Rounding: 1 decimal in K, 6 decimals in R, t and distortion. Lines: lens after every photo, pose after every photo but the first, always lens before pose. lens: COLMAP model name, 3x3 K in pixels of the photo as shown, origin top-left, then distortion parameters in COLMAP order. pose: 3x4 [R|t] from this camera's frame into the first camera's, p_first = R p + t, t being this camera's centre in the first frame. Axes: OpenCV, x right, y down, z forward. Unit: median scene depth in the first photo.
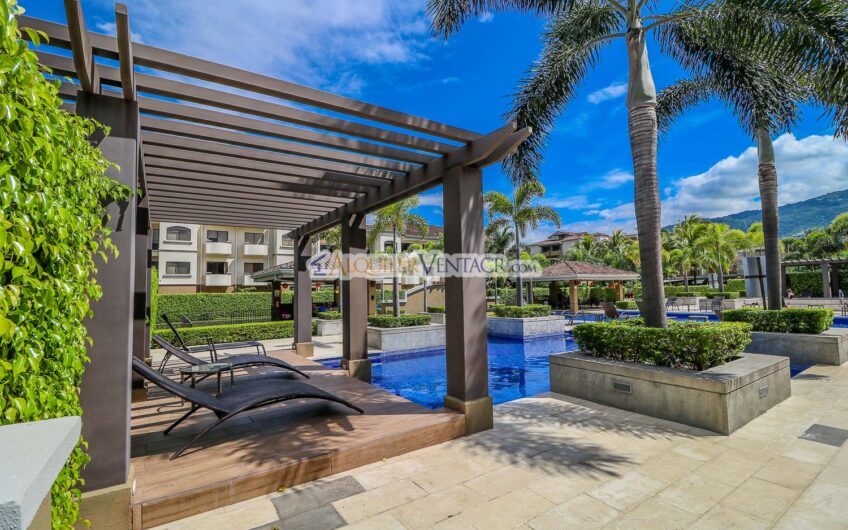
lens RADIAL K [[407.9, 0, 428.6], [0, 407.9, 266.2], [0, 0, 1]] dist [0.001818, 0.000074]
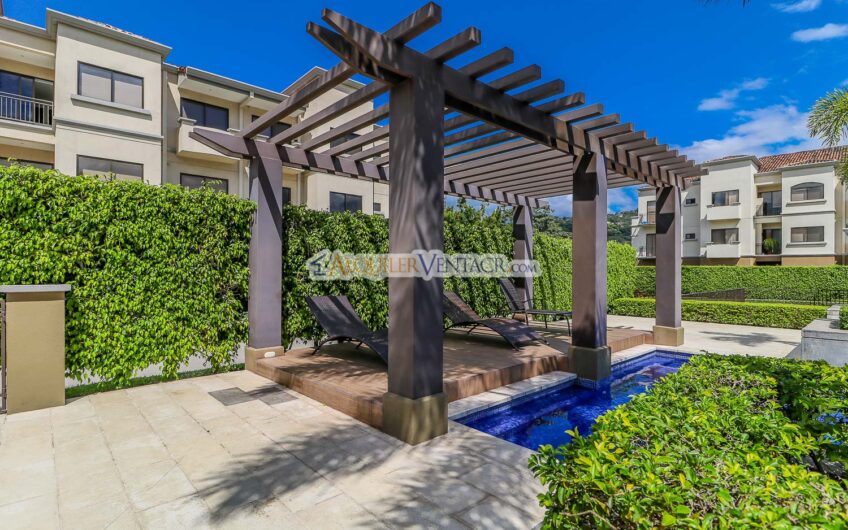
lens RADIAL K [[435.4, 0, 426.9], [0, 435.4, 266.7], [0, 0, 1]] dist [-0.004173, -0.000353]
pose [[0.176284, 0.018238, -0.984170, 0.105449], [0.048288, 0.998464, 0.027152, 0.008844], [0.983154, -0.052310, 0.175133, 0.106132]]
